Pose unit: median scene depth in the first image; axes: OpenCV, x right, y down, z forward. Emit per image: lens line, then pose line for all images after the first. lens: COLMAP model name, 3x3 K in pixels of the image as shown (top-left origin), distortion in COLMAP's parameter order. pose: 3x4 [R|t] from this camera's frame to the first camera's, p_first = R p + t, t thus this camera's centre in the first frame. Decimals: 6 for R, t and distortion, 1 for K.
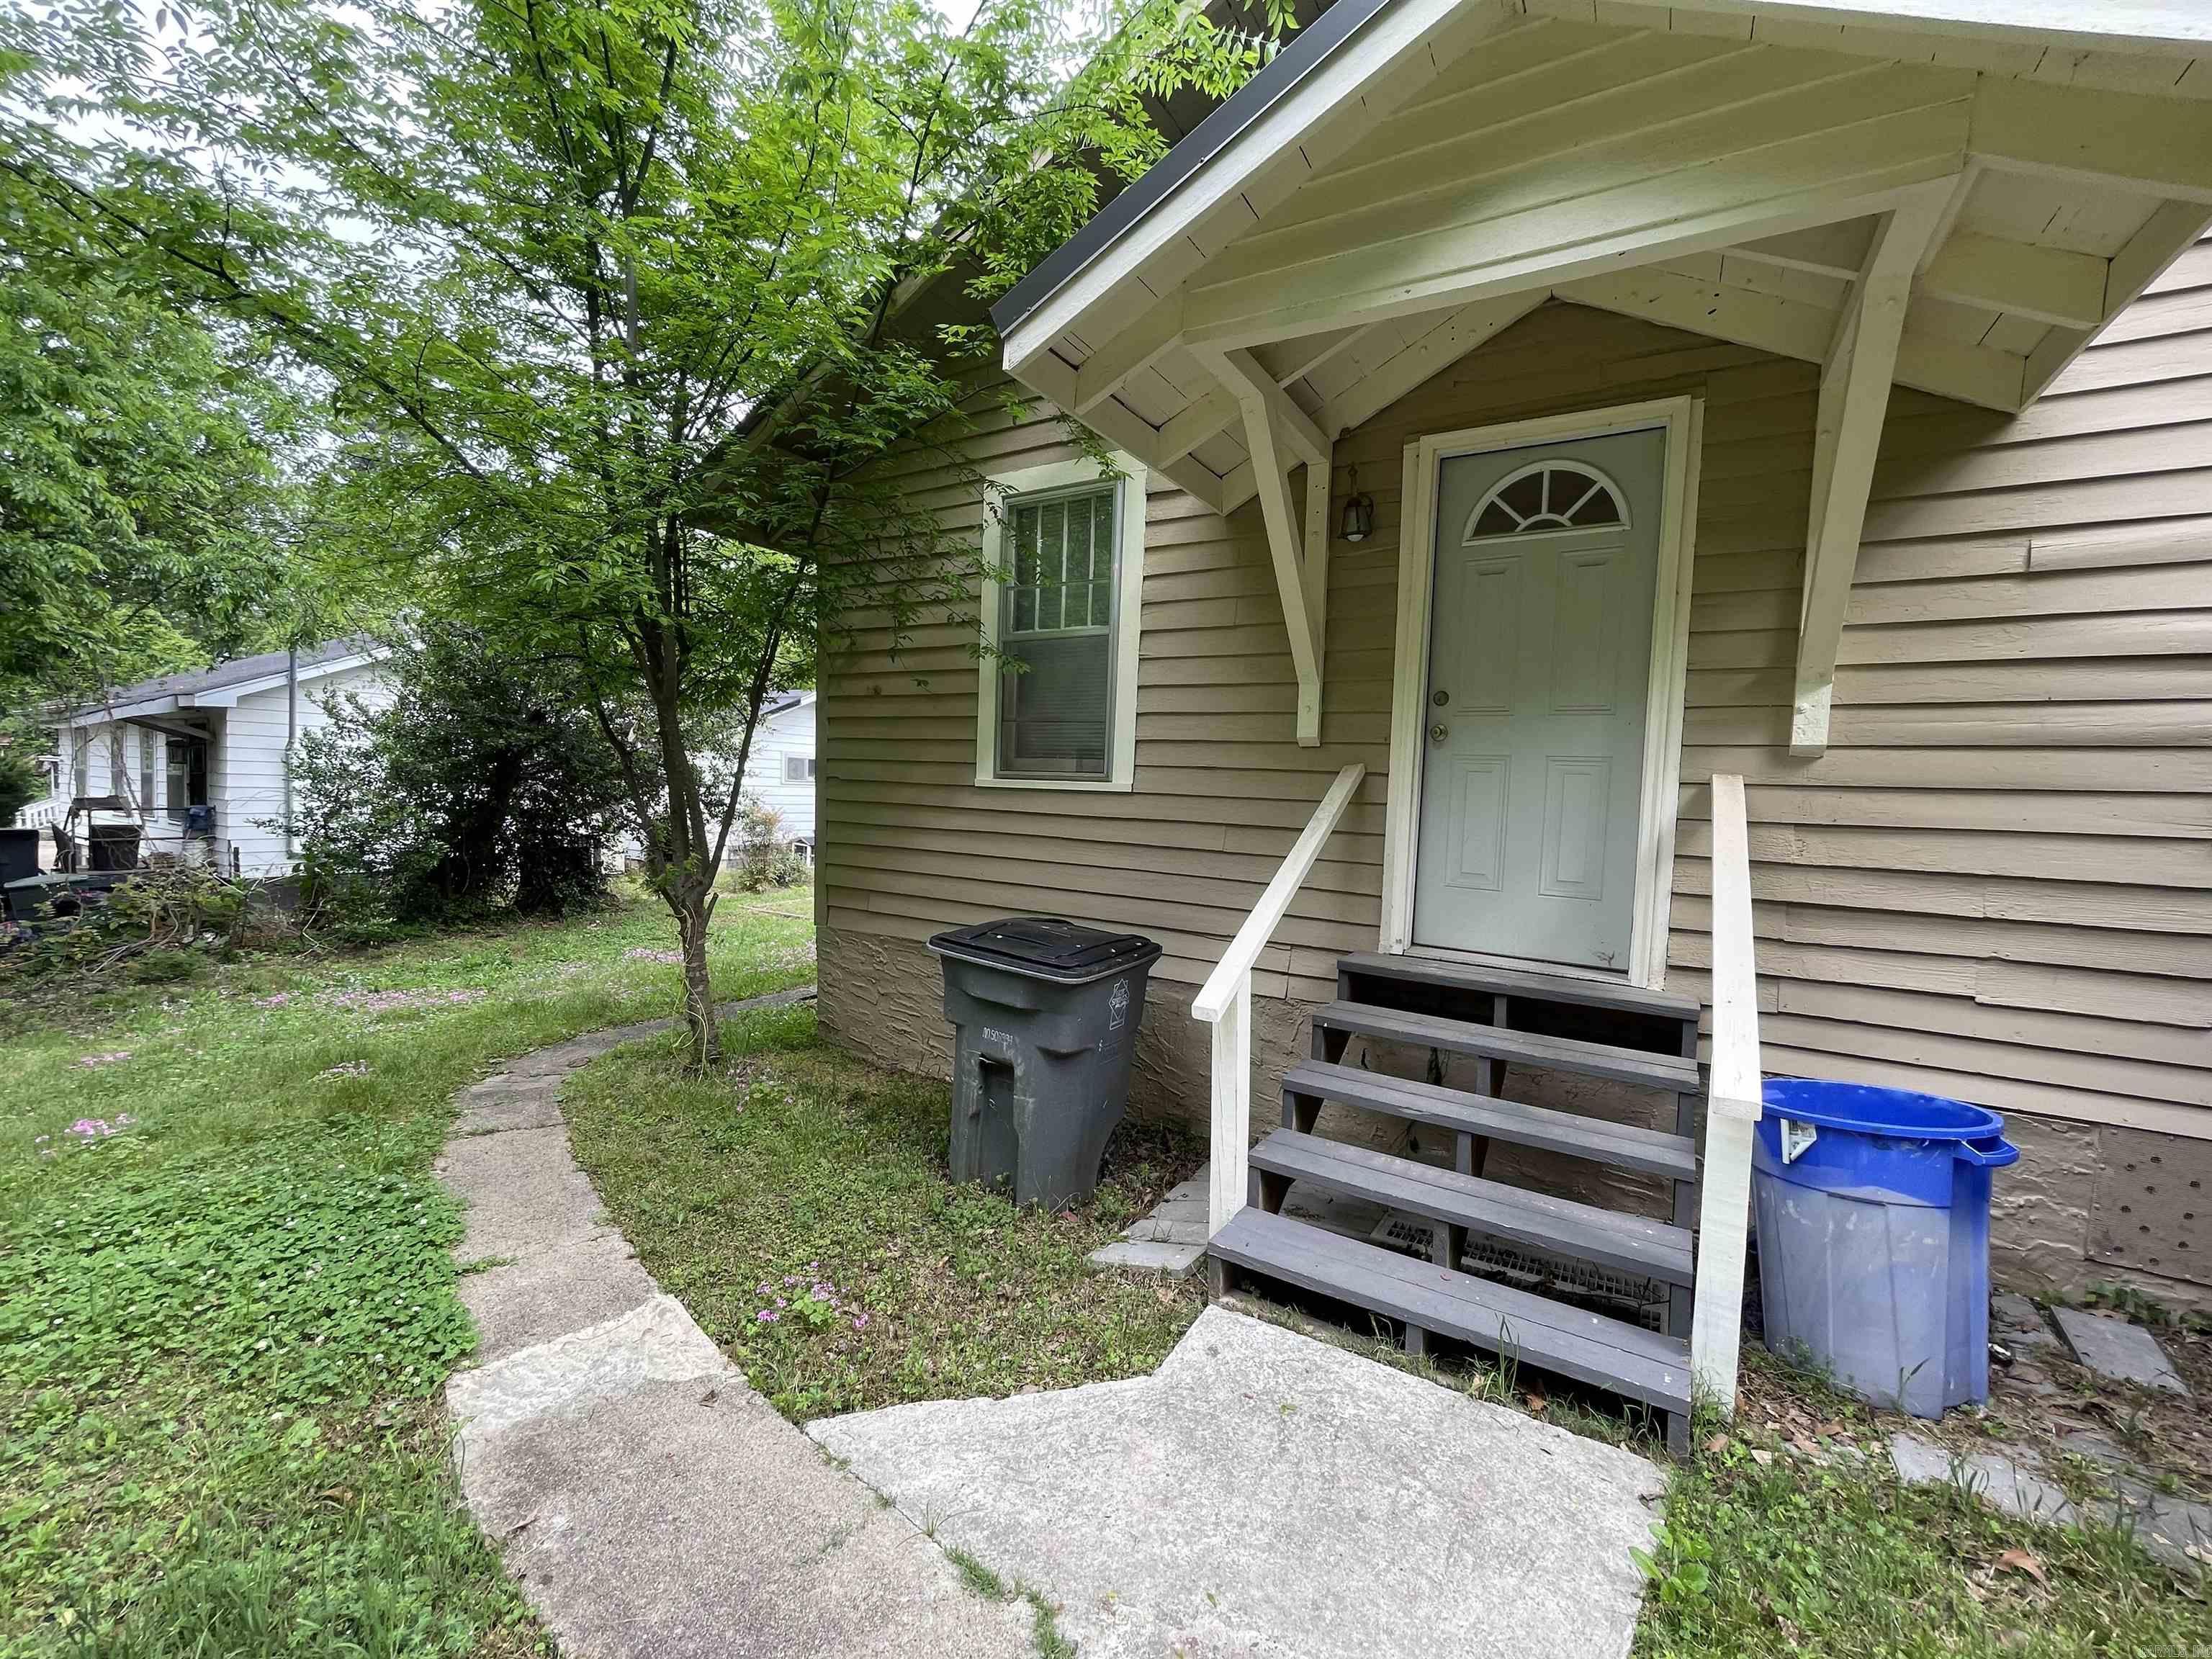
lens RADIAL K [[893.7, 0, 1106.0], [0, 893.7, 829.5], [0, 0, 1]] dist [-0.000572, -0.000178]
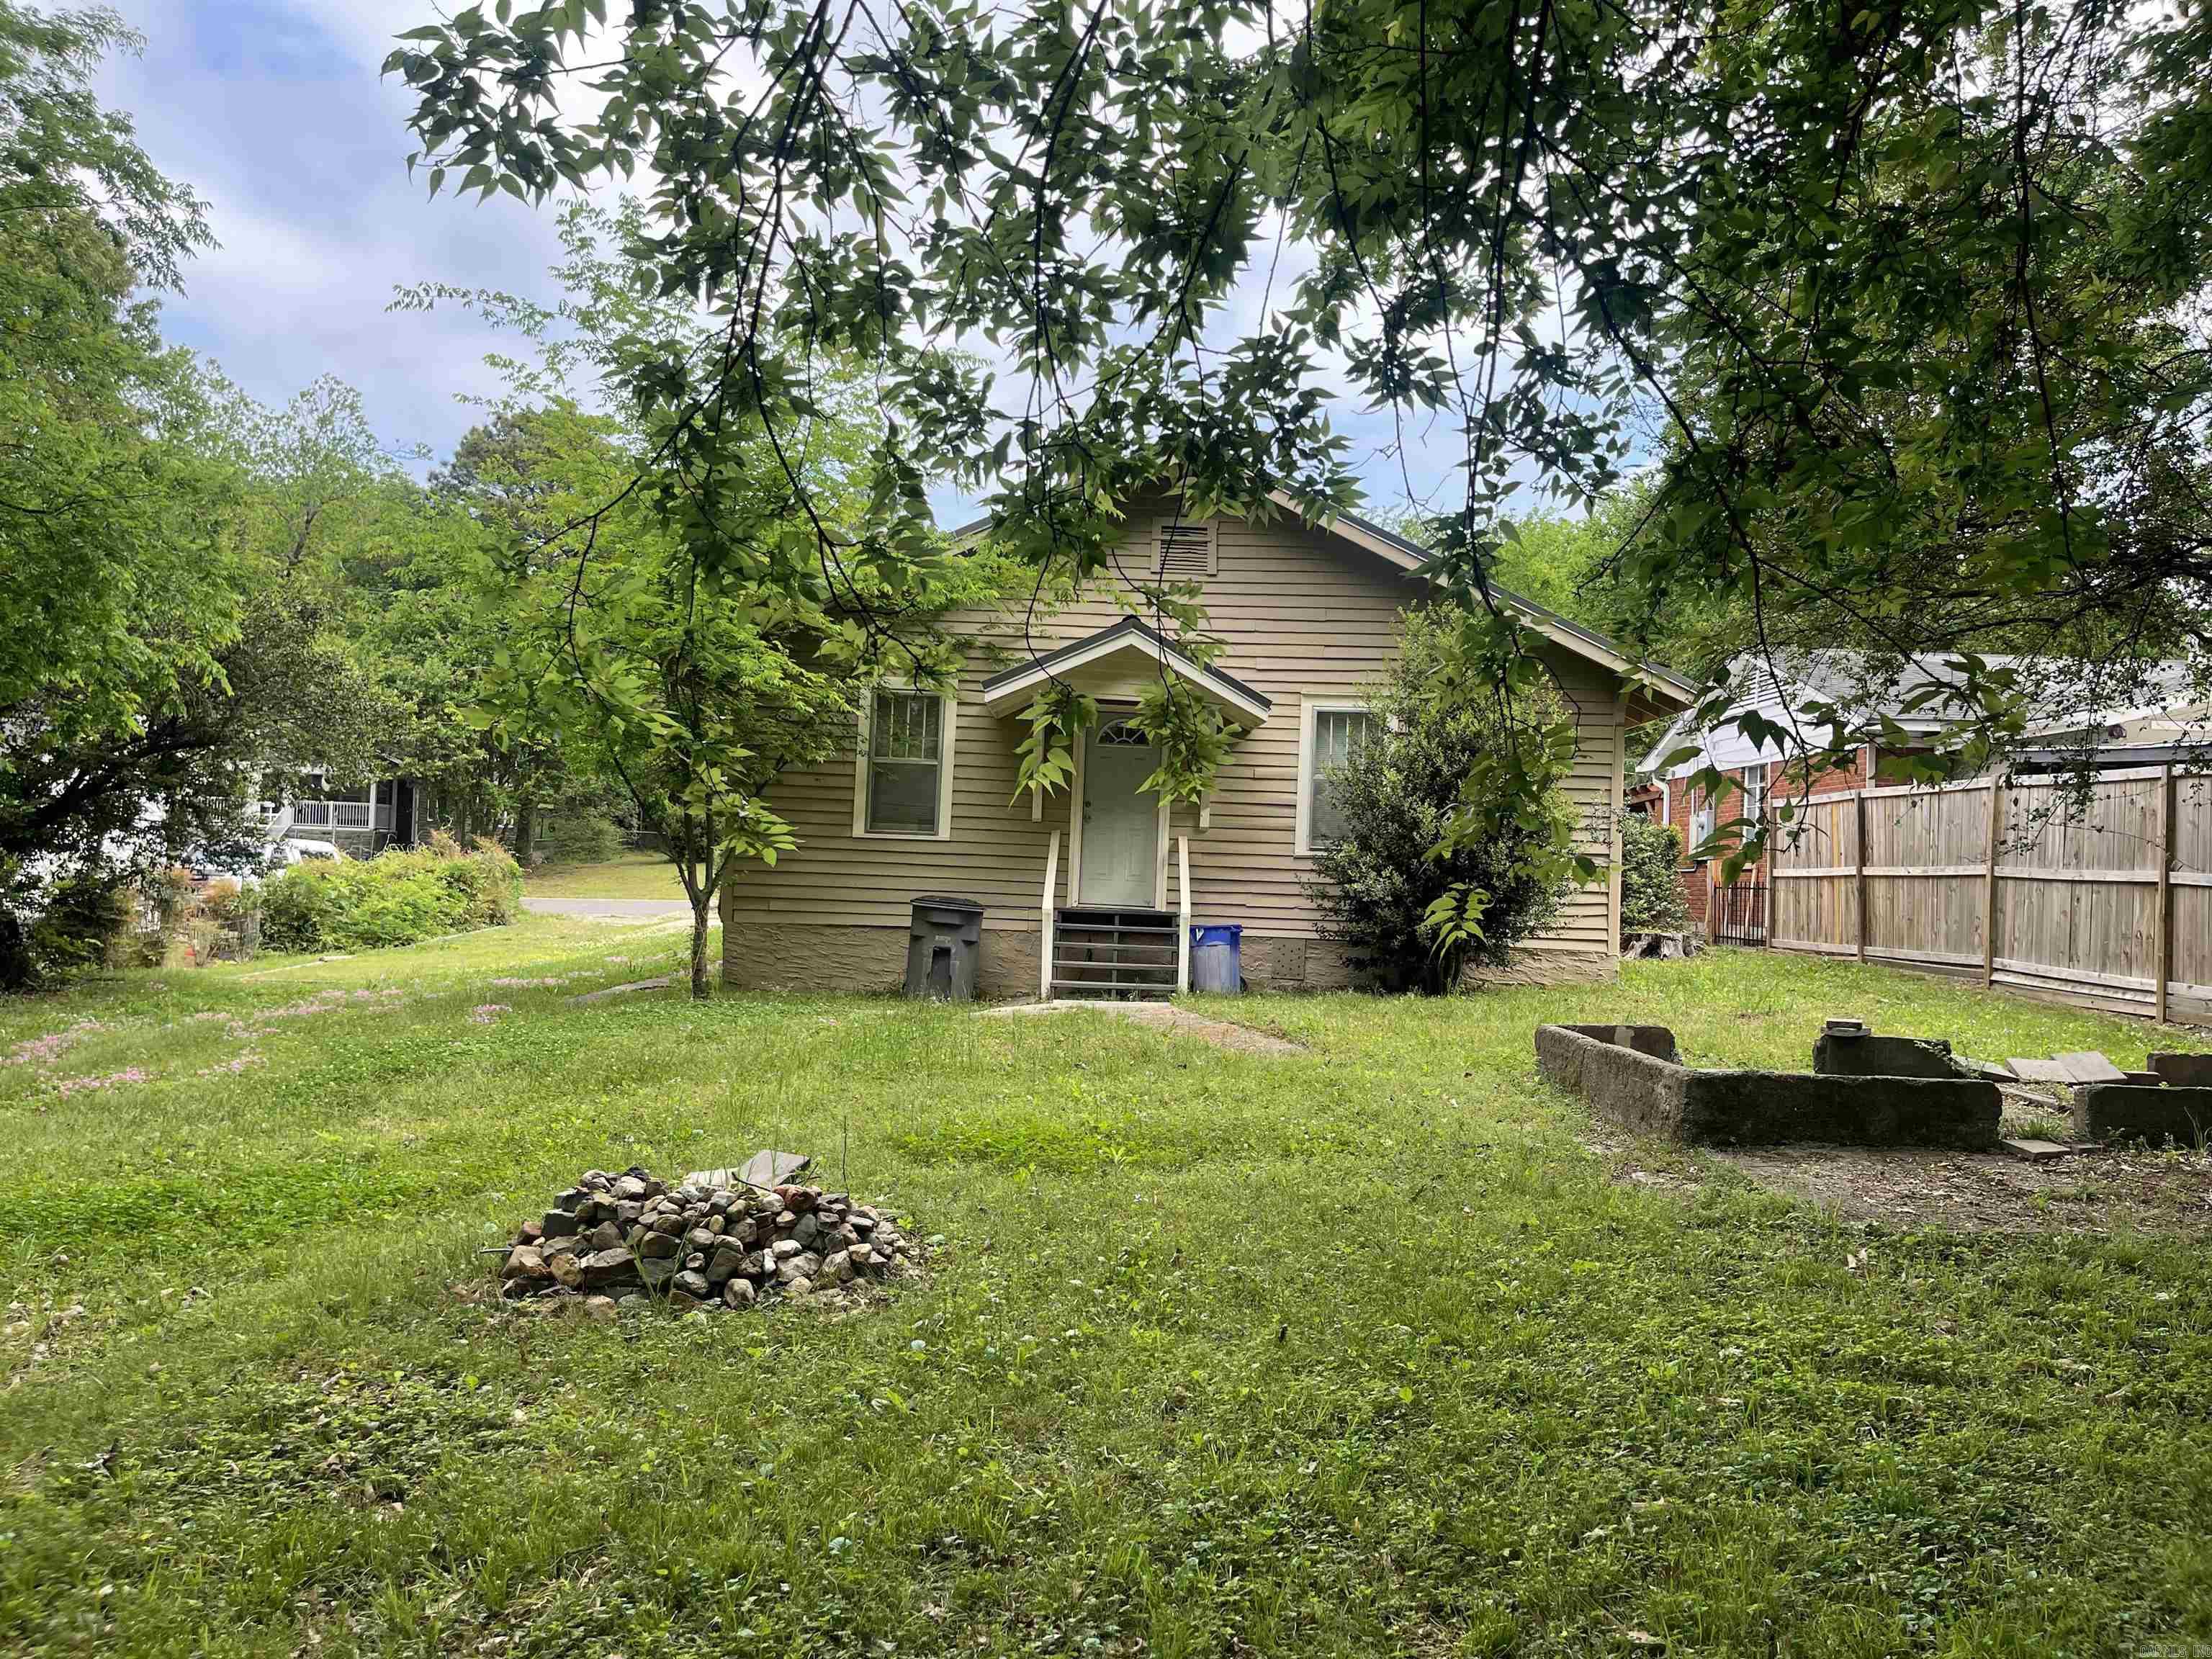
lens RADIAL K [[1668.2, 0, 1106.0], [0, 1668.2, 829.5], [0, 0, 1]] dist [0.056834, -0.088944]
pose [[0.848361, 0.010579, 0.529312, -2.103938], [0.015587, 0.998868, -0.044947, 0.138861], [-0.529188, 0.046381, 0.847236, -3.053454]]
